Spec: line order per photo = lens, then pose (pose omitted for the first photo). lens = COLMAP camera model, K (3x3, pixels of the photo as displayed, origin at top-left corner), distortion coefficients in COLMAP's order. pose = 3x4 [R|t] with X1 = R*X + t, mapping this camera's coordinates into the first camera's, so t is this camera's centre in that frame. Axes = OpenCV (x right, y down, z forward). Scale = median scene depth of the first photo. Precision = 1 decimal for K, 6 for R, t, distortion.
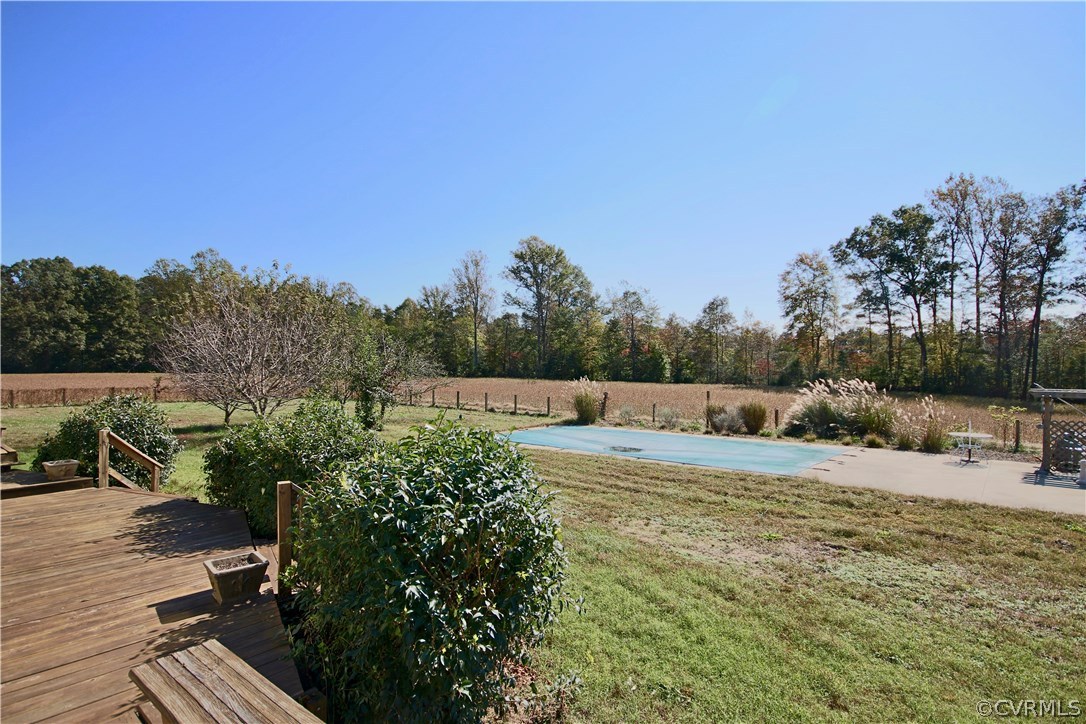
lens RADIAL K [[562.3, 0, 534.8], [0, 562.3, 373.6], [0, 0, 1]] dist [0.005150, -0.006653]
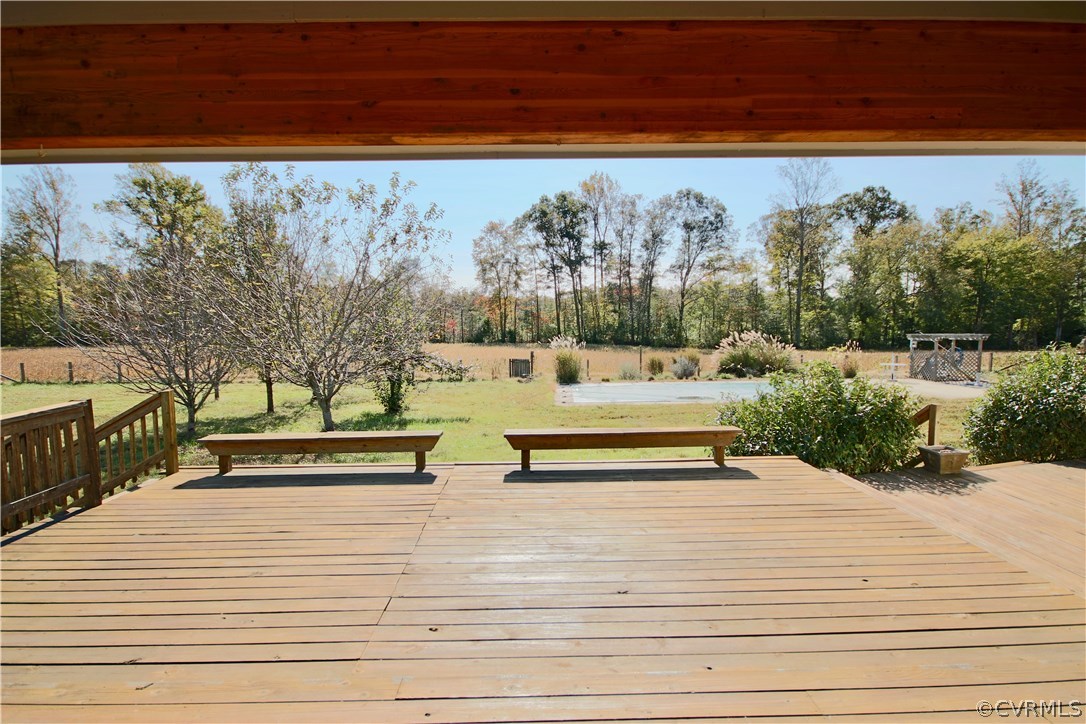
lens RADIAL K [[562.3, 0, 539.2], [0, 562.3, 367.2], [0, 0, 1]] dist [0.005150, -0.006653]
pose [[0.756689, -0.060242, 0.650994, -0.186345], [0.022735, 0.997568, 0.065887, -0.000564], [-0.653380, -0.035056, 0.756218, 0.096172]]
